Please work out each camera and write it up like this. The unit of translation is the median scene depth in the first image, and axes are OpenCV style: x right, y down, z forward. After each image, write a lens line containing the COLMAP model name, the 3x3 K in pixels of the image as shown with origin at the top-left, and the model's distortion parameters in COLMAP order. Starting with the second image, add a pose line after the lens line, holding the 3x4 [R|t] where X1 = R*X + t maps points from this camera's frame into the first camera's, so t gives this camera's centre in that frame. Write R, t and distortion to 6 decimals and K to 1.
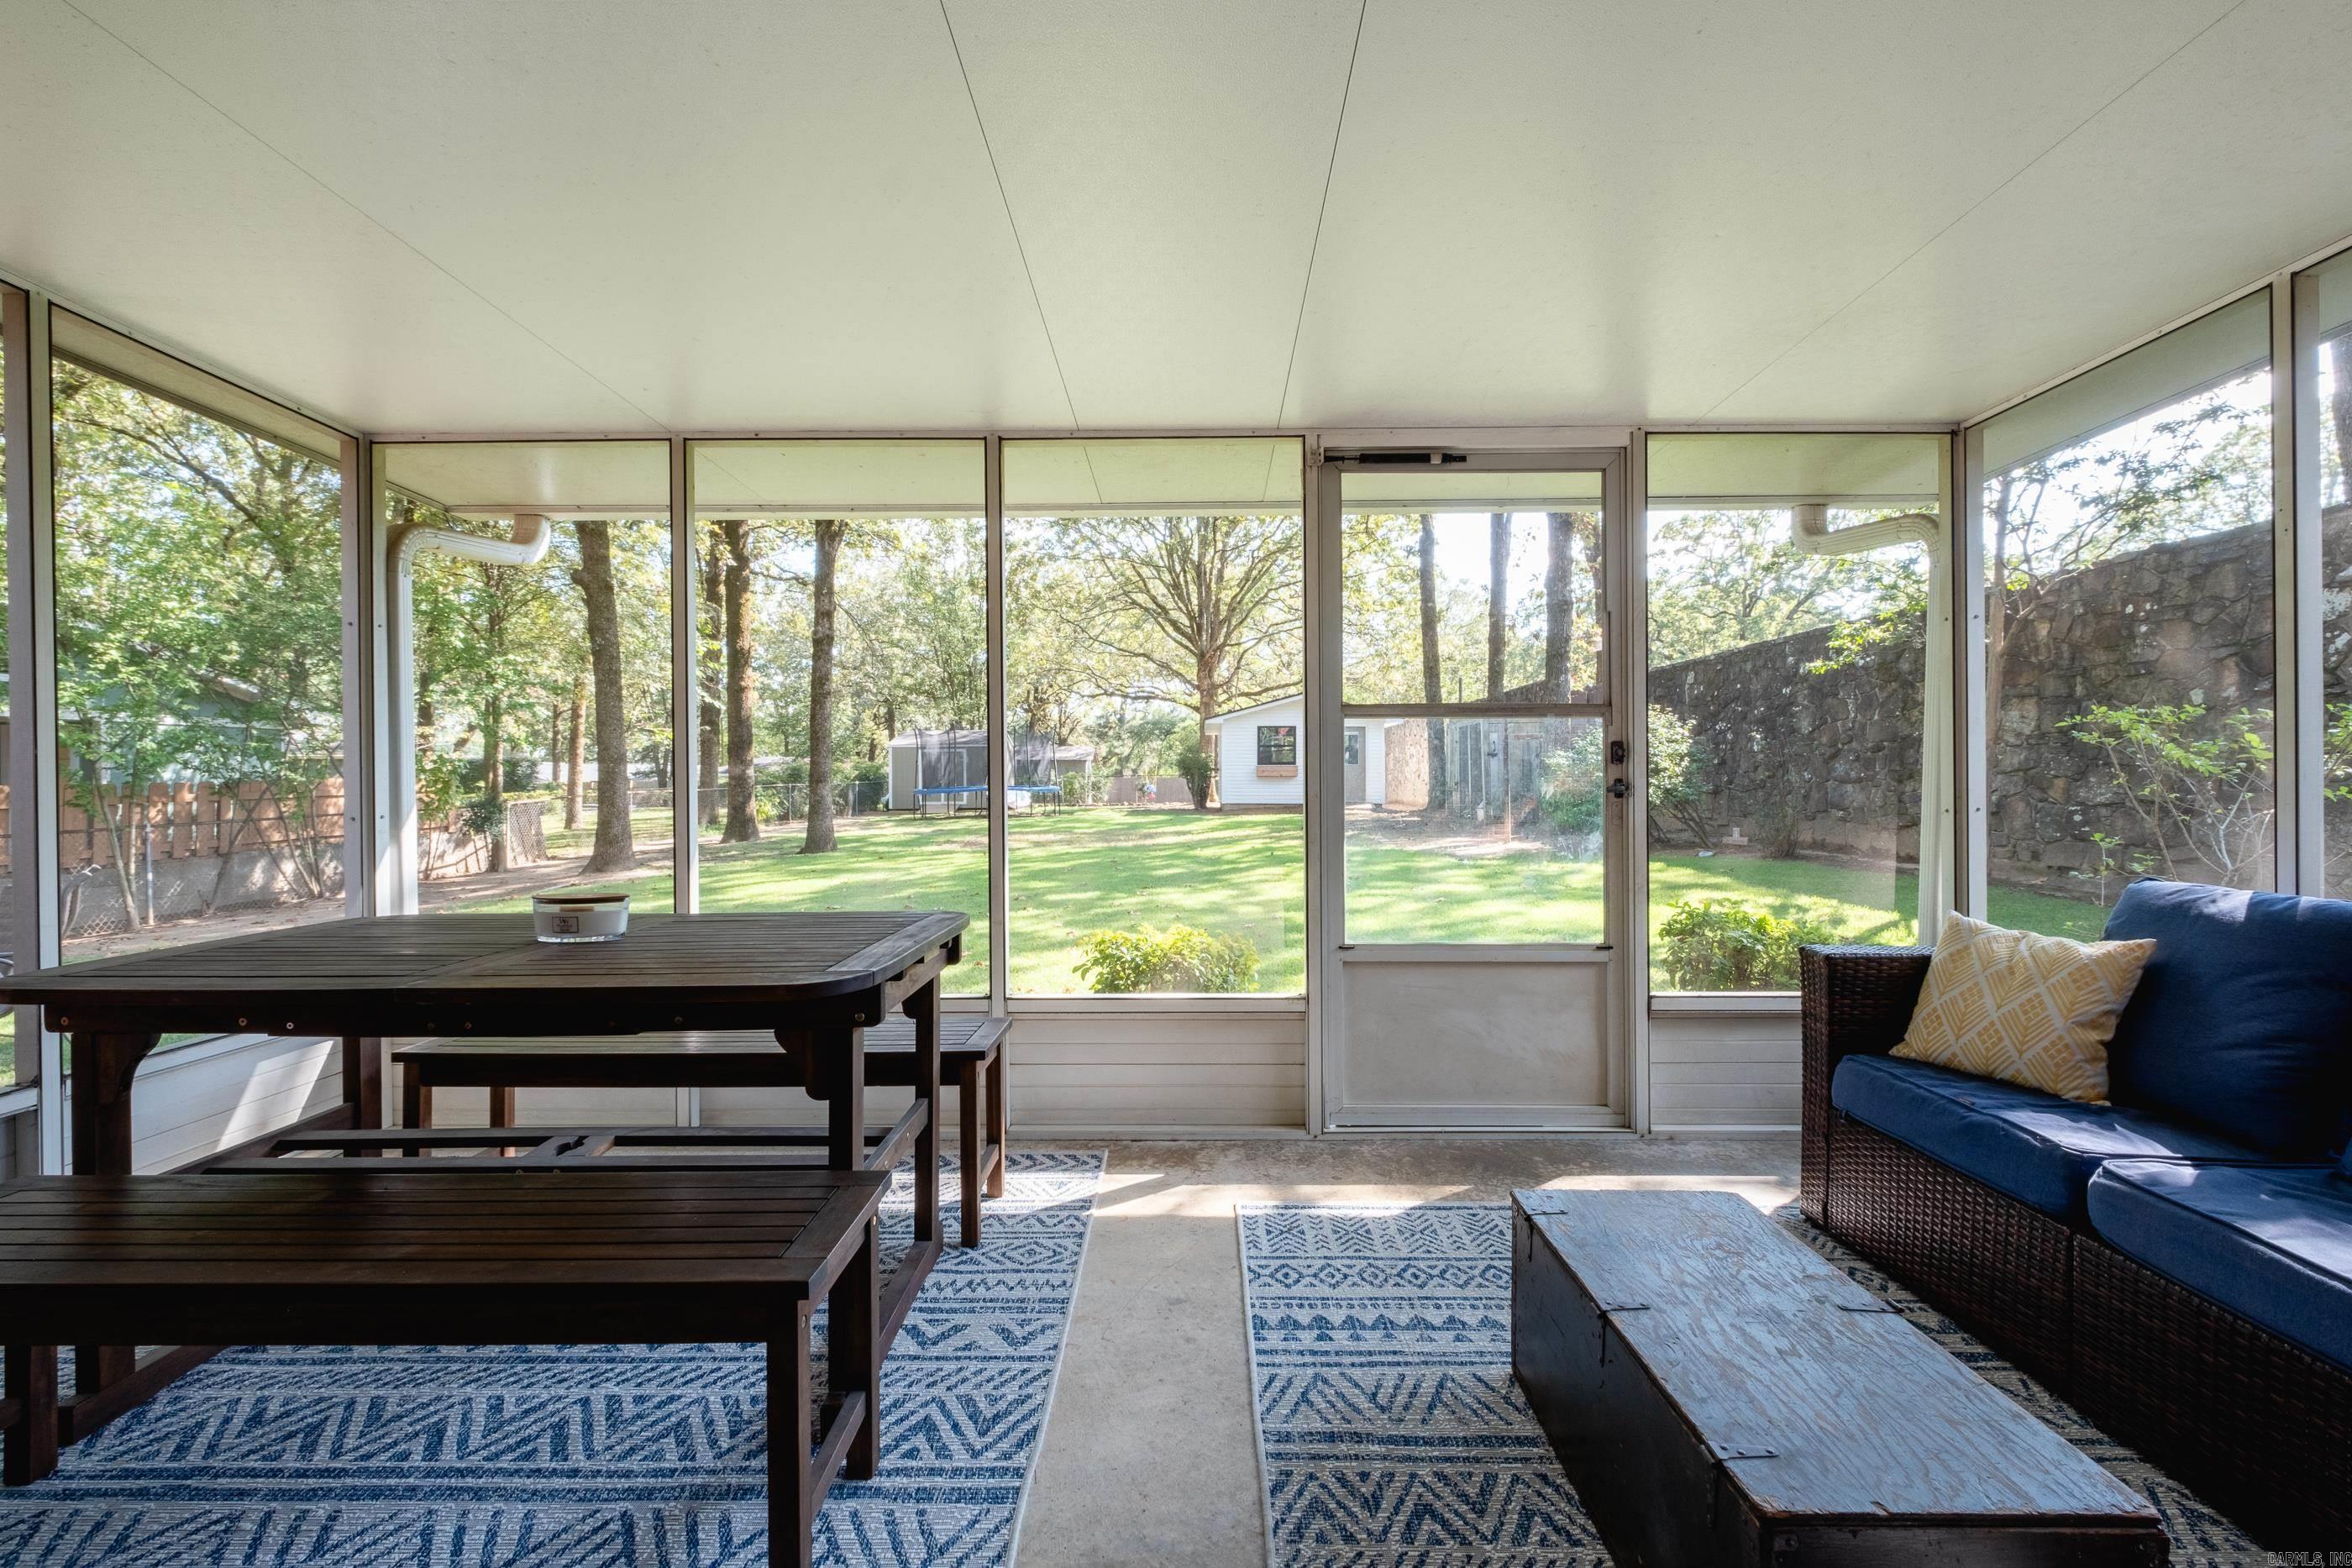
lens RADIAL K [[1022.5, 0, 1179.9], [0, 1022.5, 783.7], [0, 0, 1]] dist [0.001263, -0.001325]
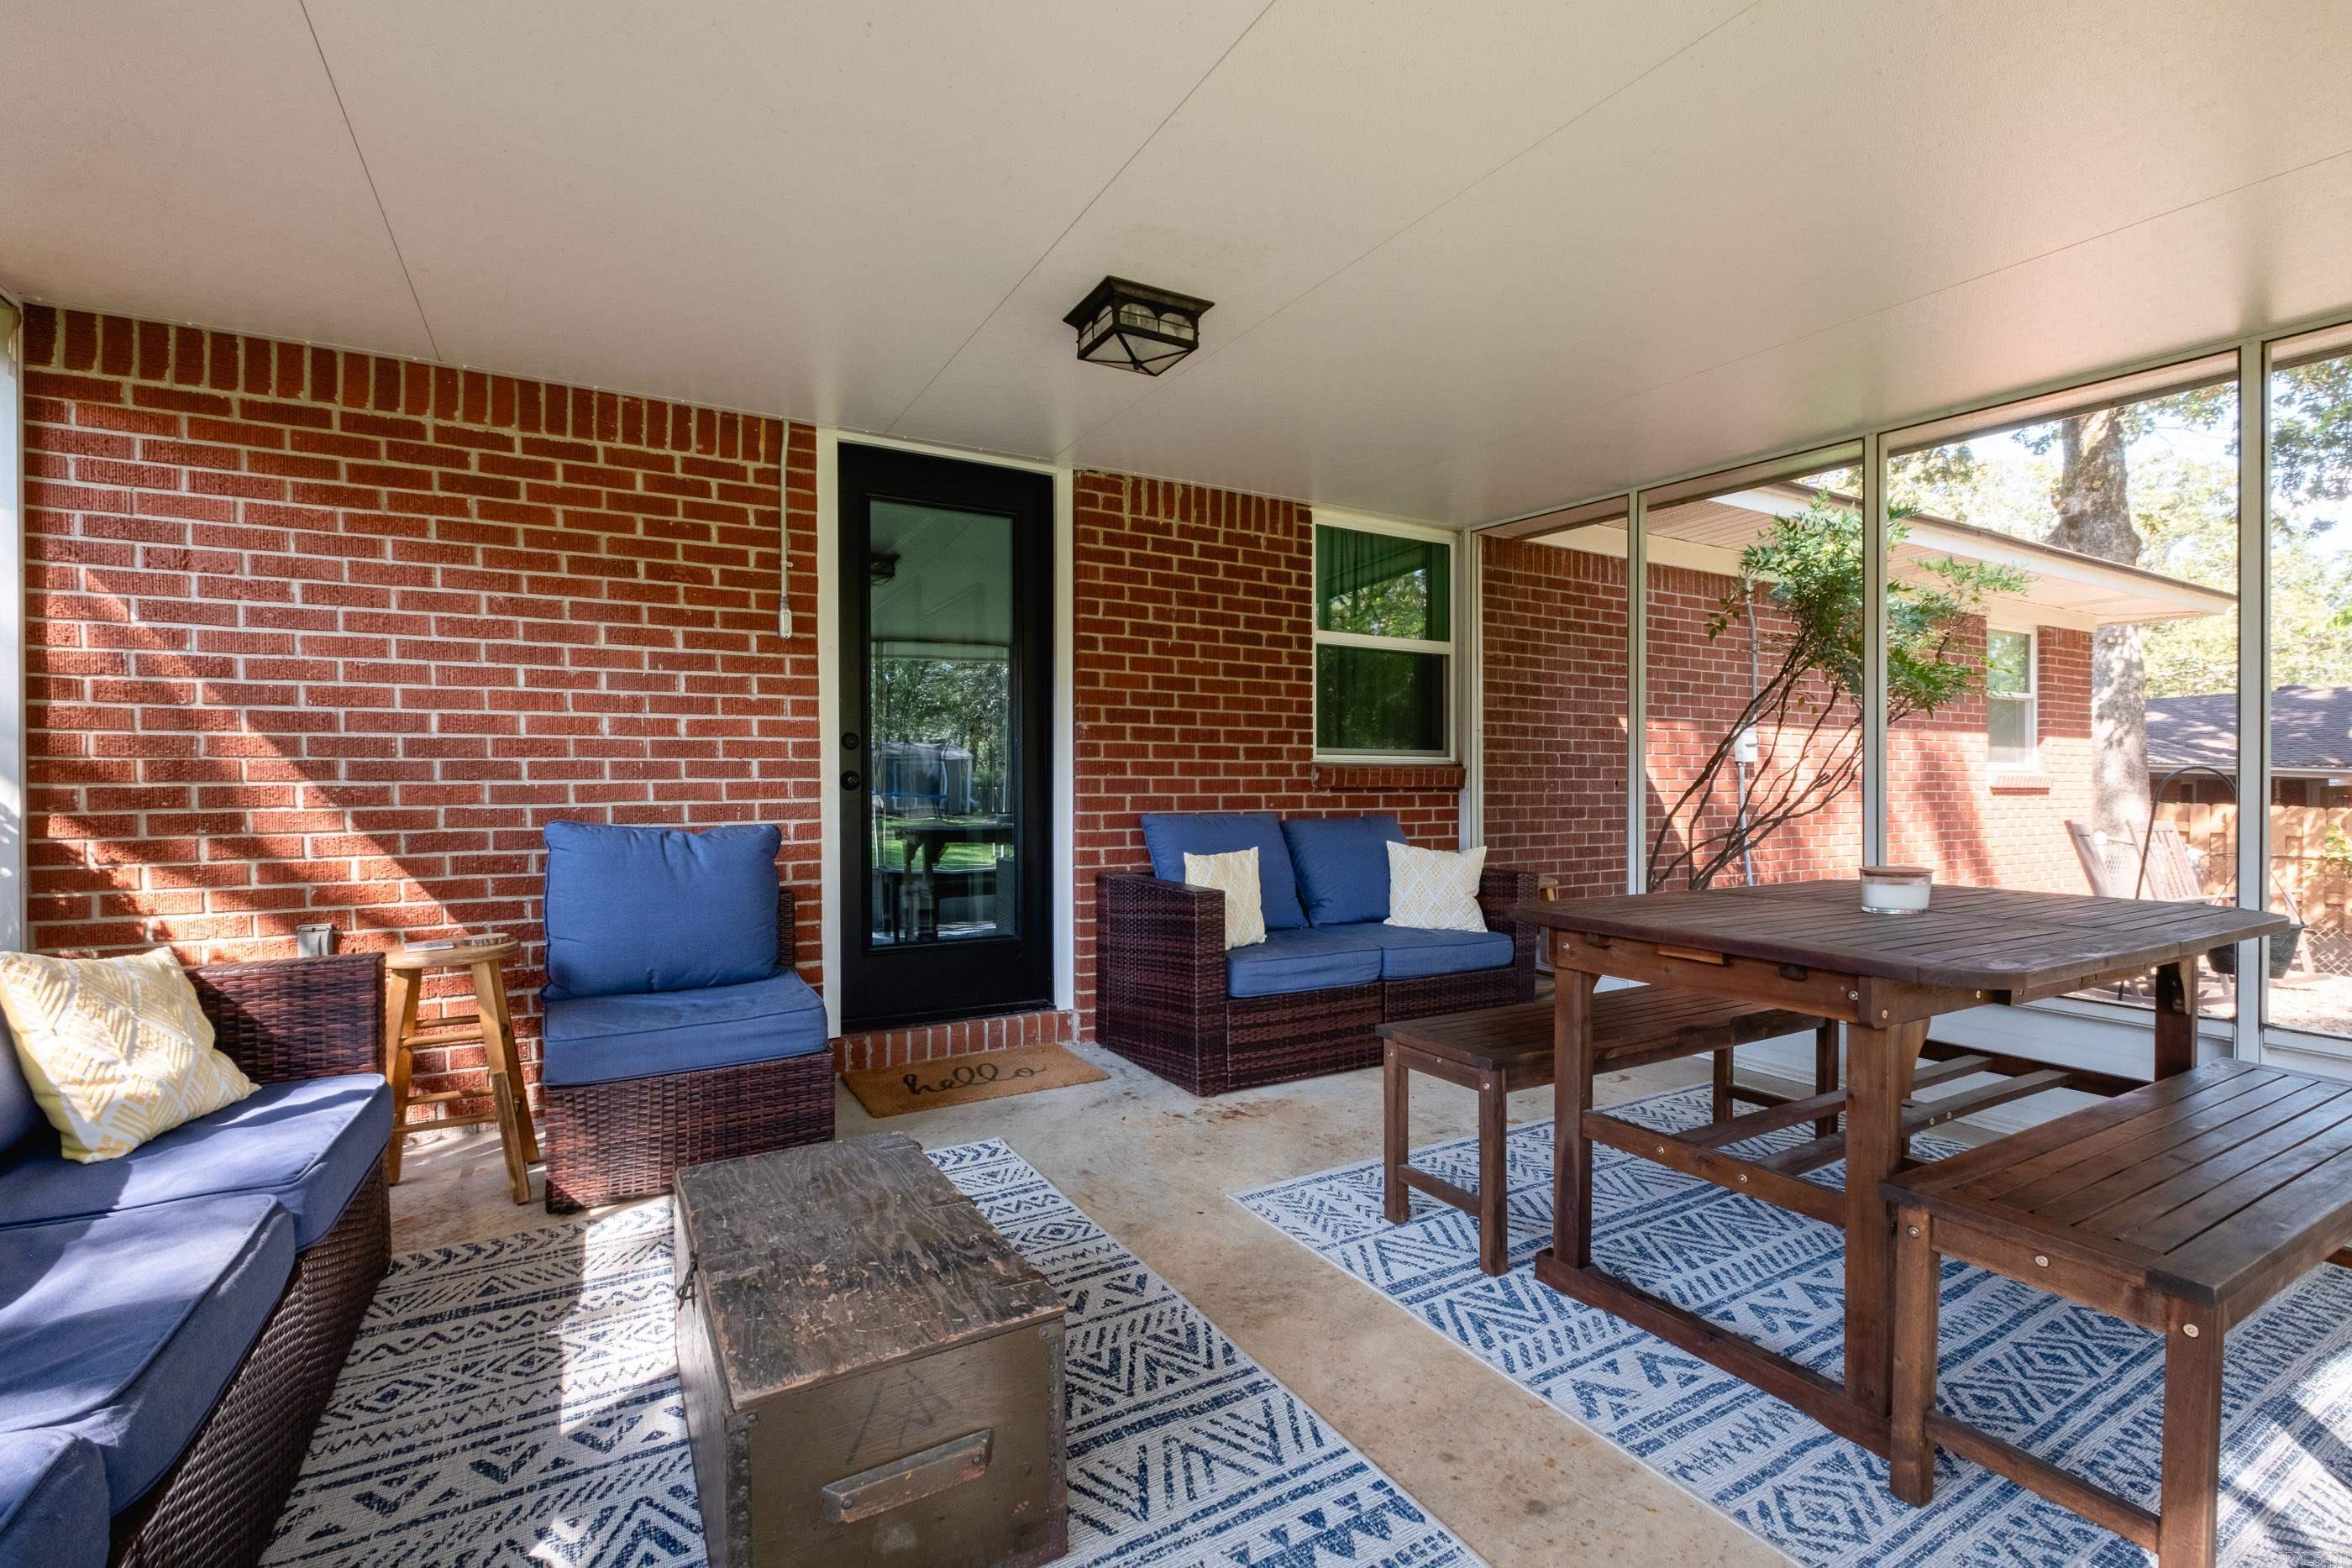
lens RADIAL K [[1022.5, 0, 1179.9], [0, 1022.5, 788.9], [0, 0, 1]] dist [0.001263, -0.001325]
pose [[-0.861032, 0.003529, -0.508538, 0.667110], [-0.001779, 0.999949, 0.009952, 0.021895], [0.508547, 0.009474, -0.860982, 1.779670]]
